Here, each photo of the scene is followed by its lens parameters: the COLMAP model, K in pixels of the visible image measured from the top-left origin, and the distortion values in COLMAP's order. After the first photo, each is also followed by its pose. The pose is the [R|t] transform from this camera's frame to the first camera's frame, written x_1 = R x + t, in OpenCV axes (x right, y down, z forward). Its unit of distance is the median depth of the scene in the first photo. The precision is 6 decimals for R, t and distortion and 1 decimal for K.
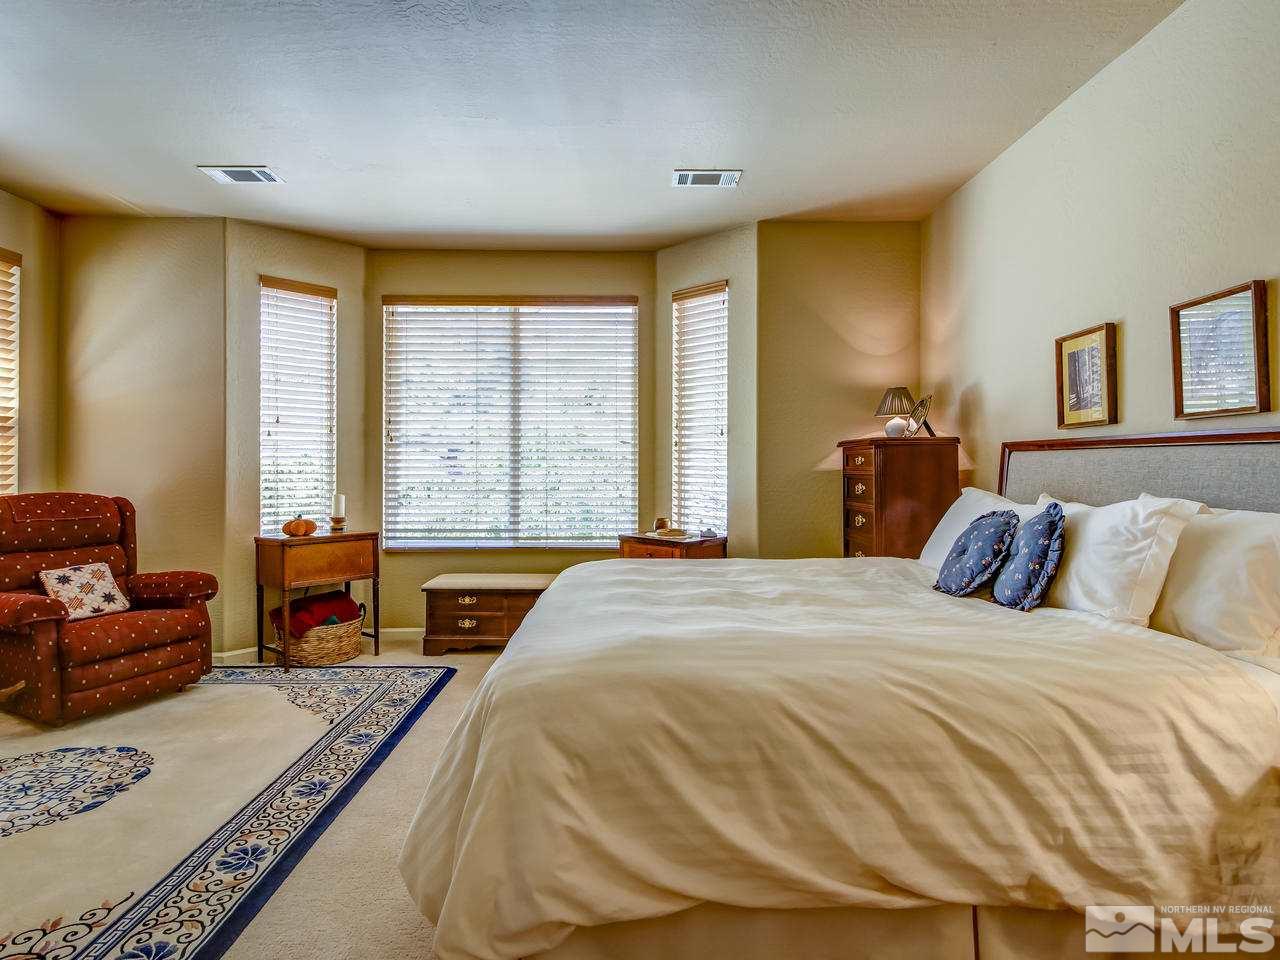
lens RADIAL K [[682.0, 0, 640.4], [0, 682.0, 473.8], [0, 0, 1]] dist [0.010135, -0.010611]
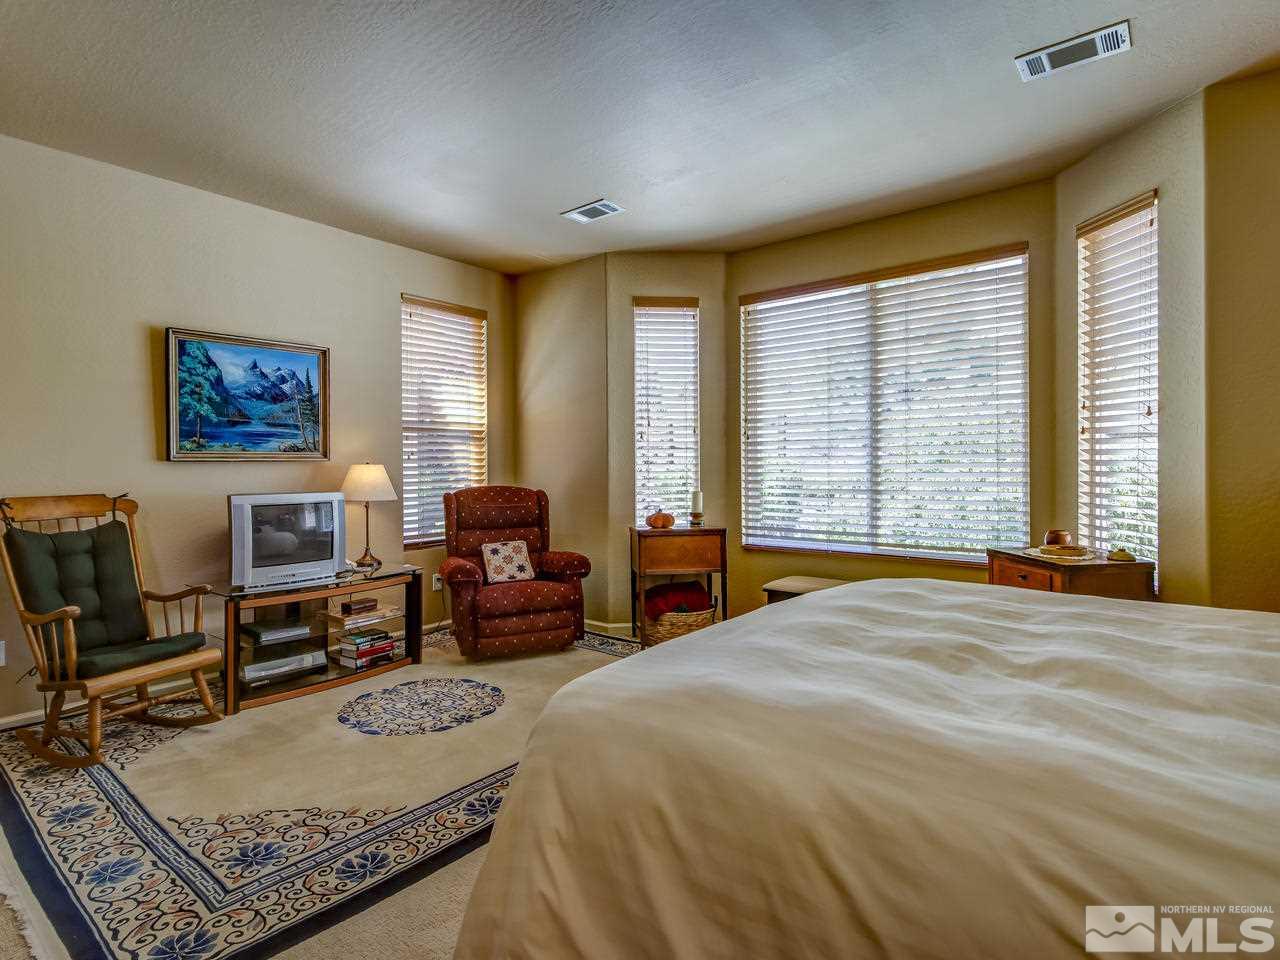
lens RADIAL K [[670.9, 0, 638.3], [0, 670.9, 474.9], [0, 0, 1]] dist [0.024721, -0.023847]
pose [[0.764611, 0.002405, -0.644488, 0.171658], [0.000550, 0.999990, 0.004383, 0.000589], [0.644492, -0.003706, 0.764602, 0.150310]]
